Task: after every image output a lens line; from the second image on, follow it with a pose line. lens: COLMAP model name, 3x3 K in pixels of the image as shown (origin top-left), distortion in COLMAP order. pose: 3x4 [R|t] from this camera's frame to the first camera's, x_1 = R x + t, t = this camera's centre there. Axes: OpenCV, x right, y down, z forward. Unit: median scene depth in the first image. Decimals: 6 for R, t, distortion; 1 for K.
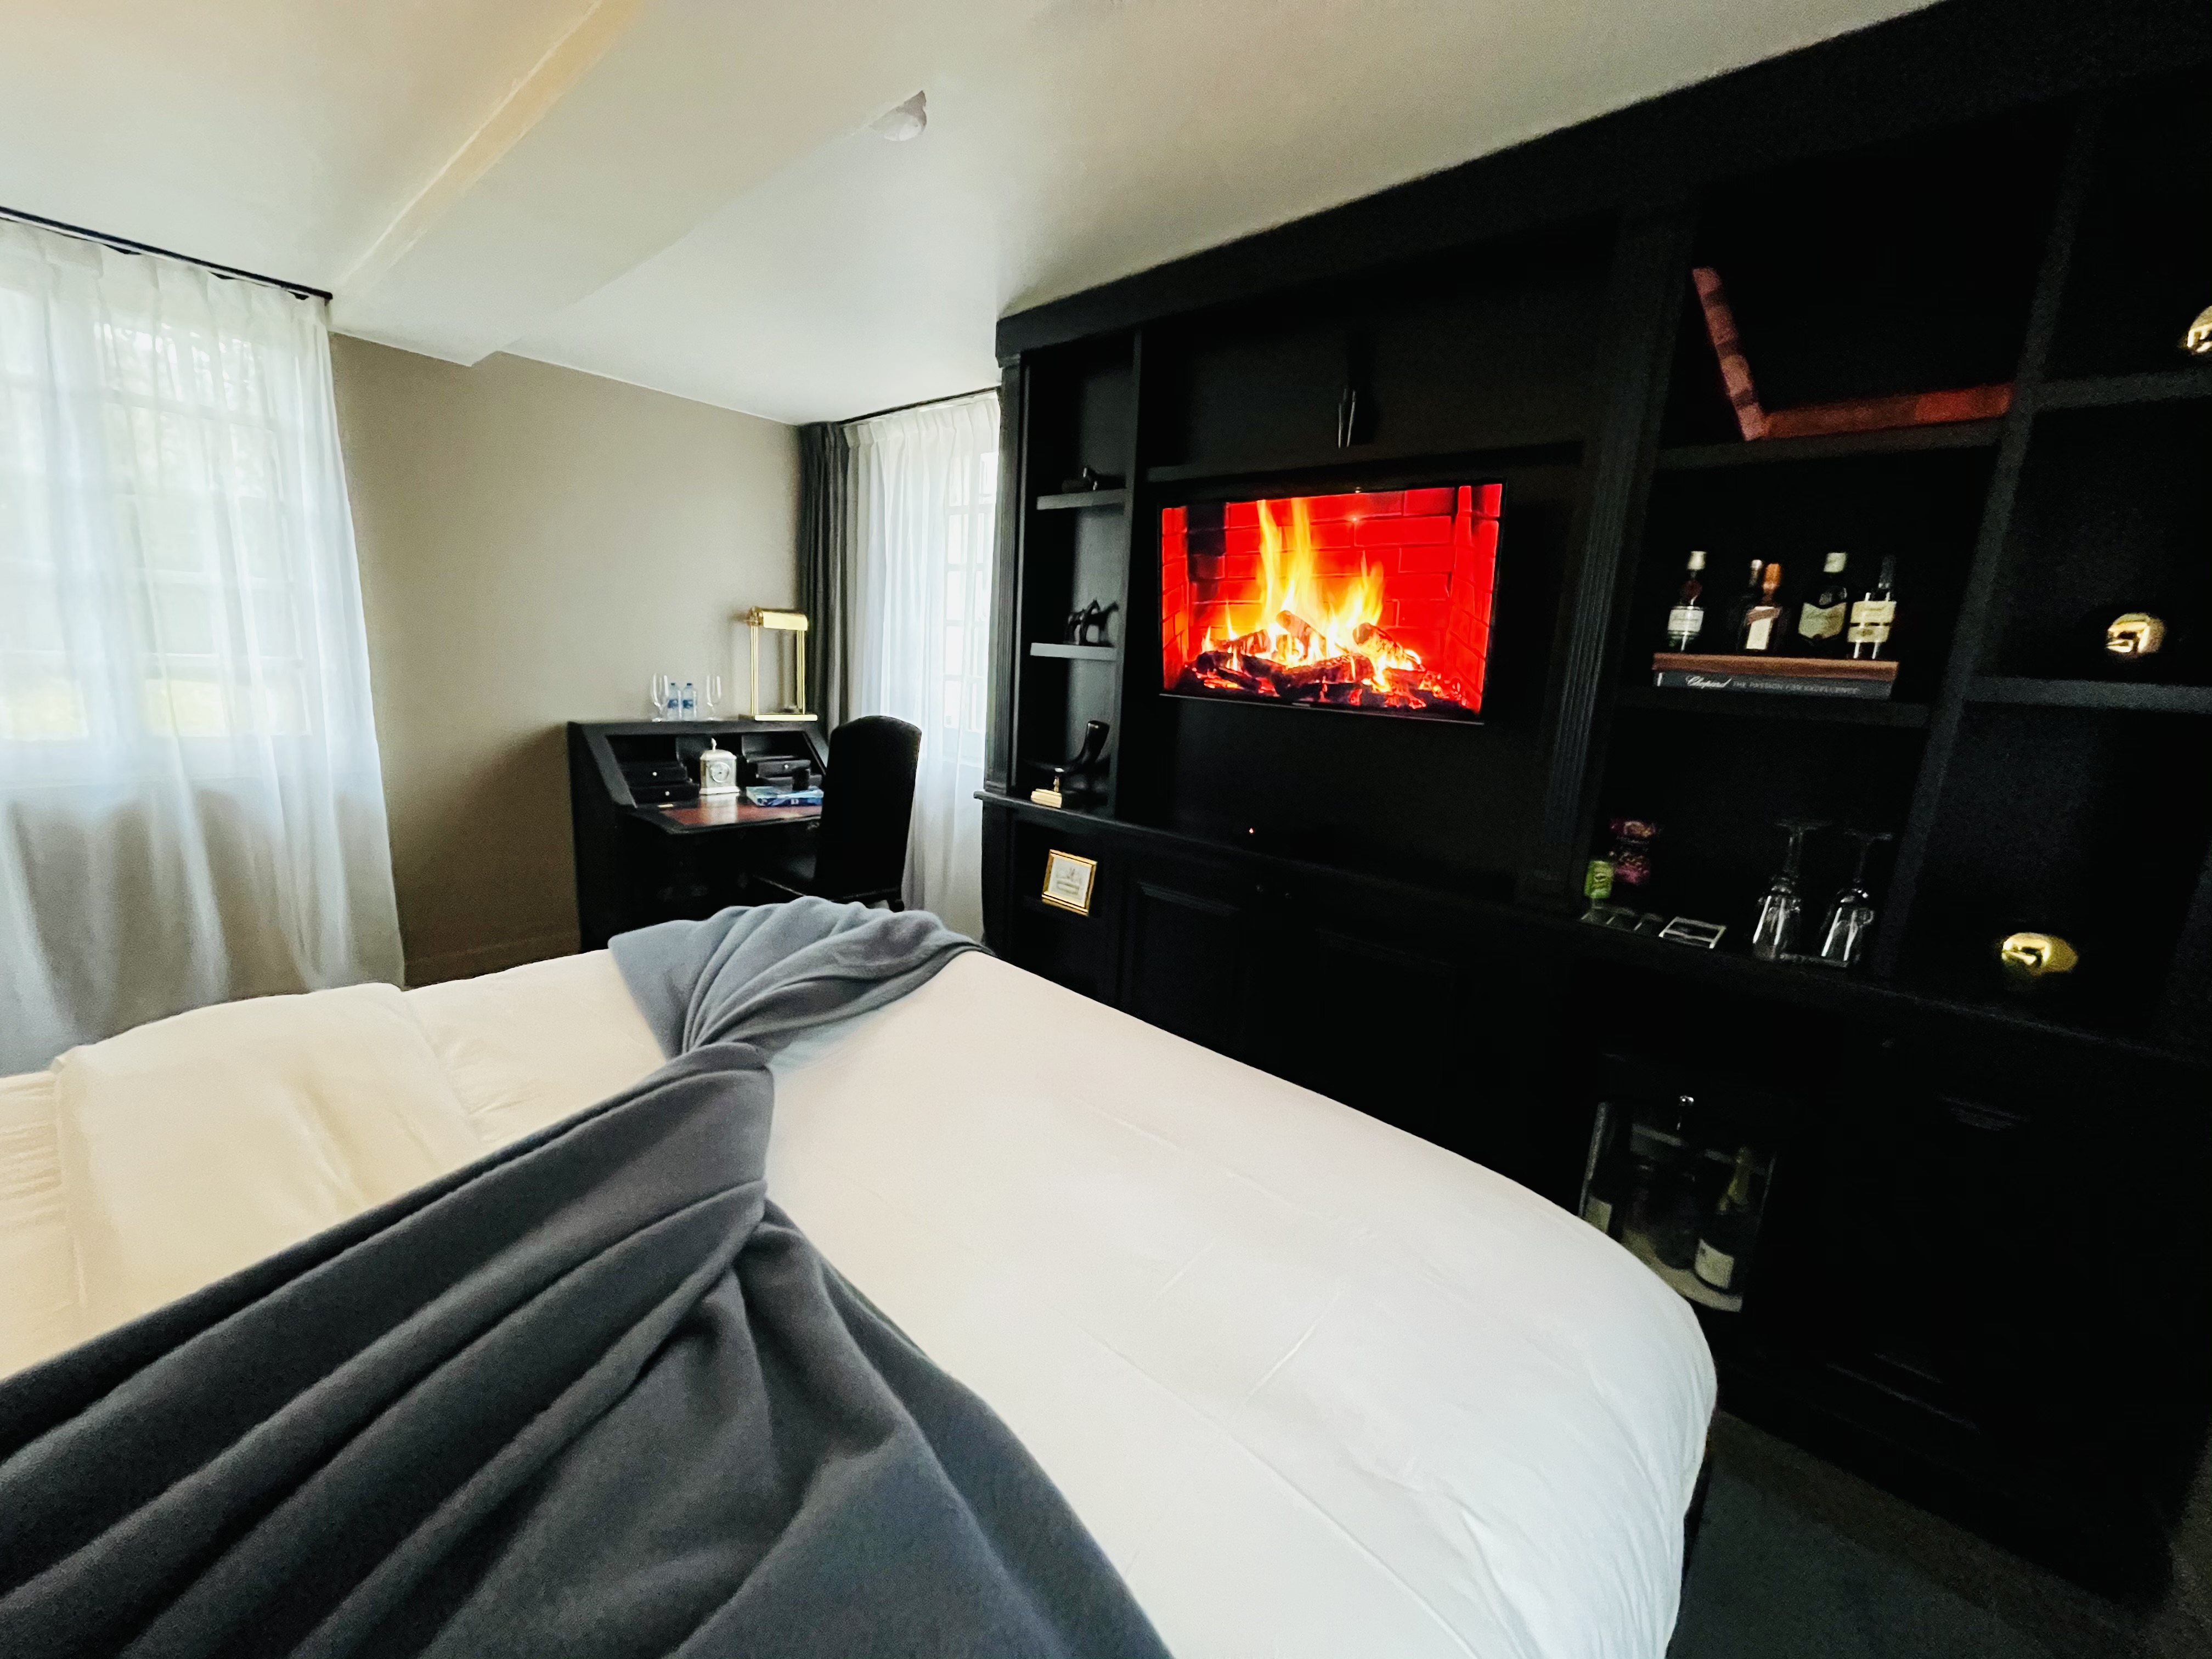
lens RADIAL K [[894.3, 0, 1106.0], [0, 894.3, 829.5], [0, 0, 1]] dist [-0.000652, -0.000067]
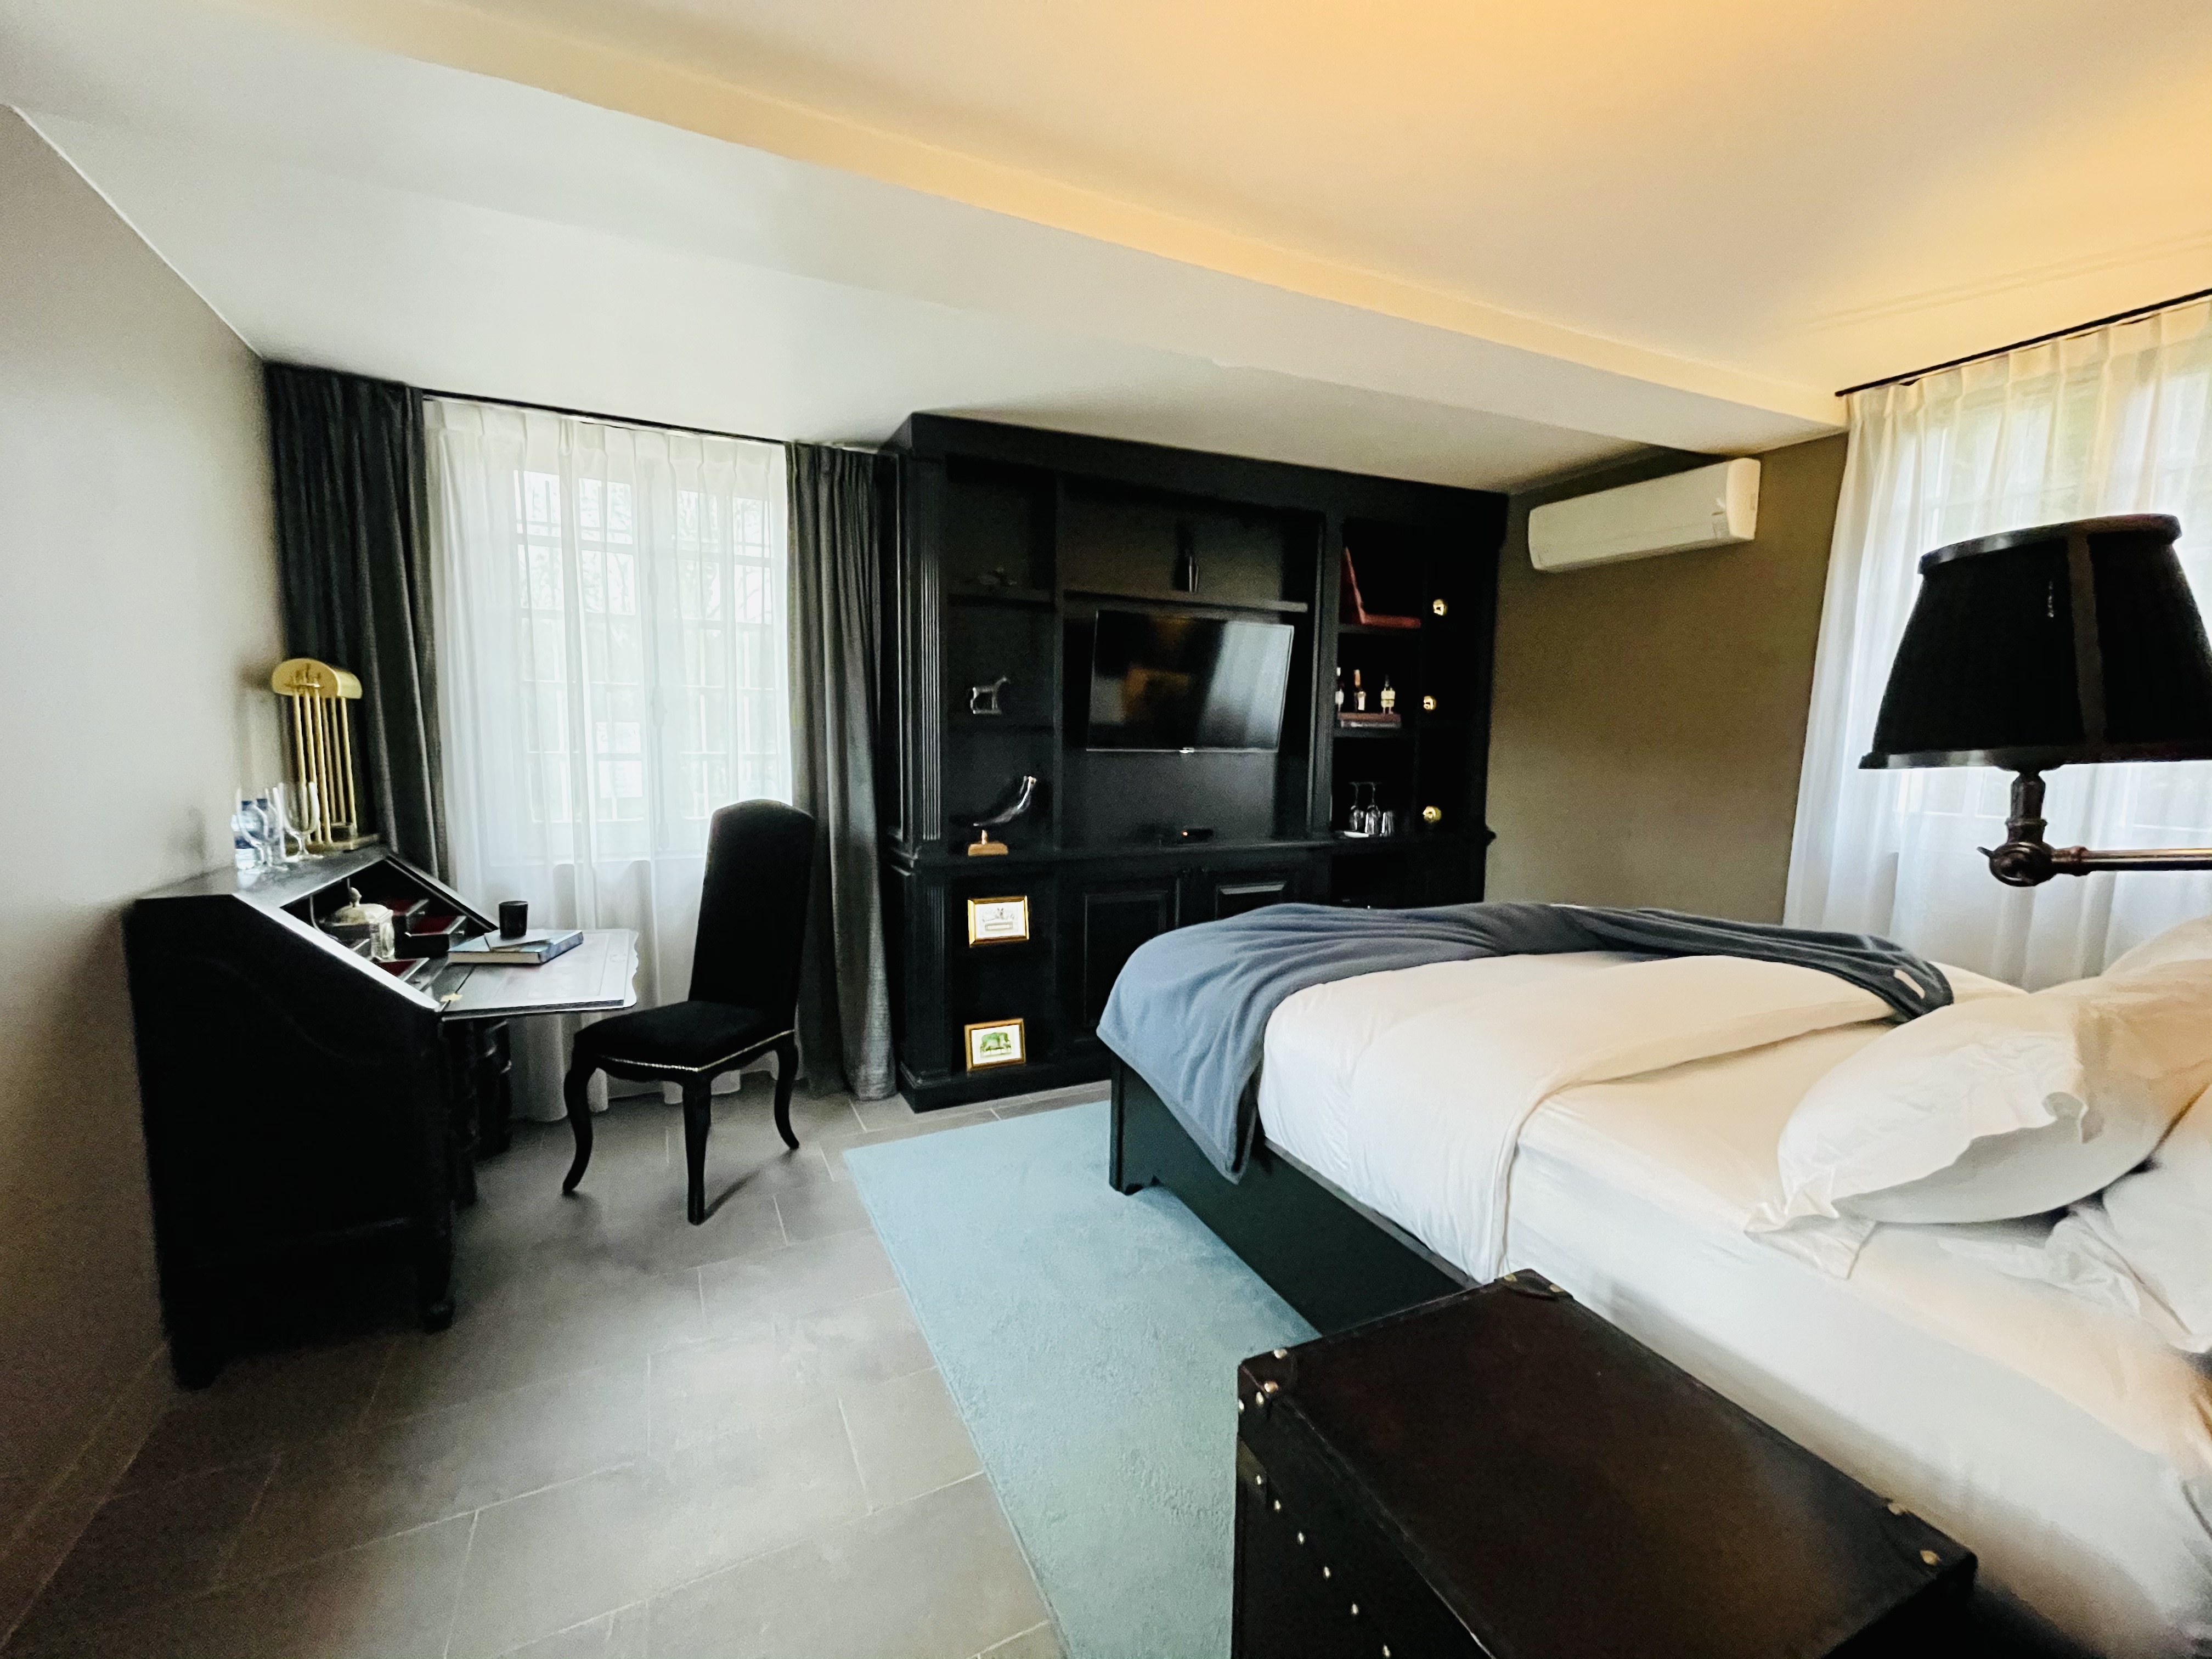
lens RADIAL K [[894.3, 0, 1106.0], [0, 894.3, 829.5], [0, 0, 1]] dist [-0.000652, -0.000067]
pose [[0.383512, -0.151676, 0.910995, -1.690994], [0.183178, 0.979316, 0.085937, -0.213372], [-0.905187, 0.133917, 0.403364, 0.683655]]
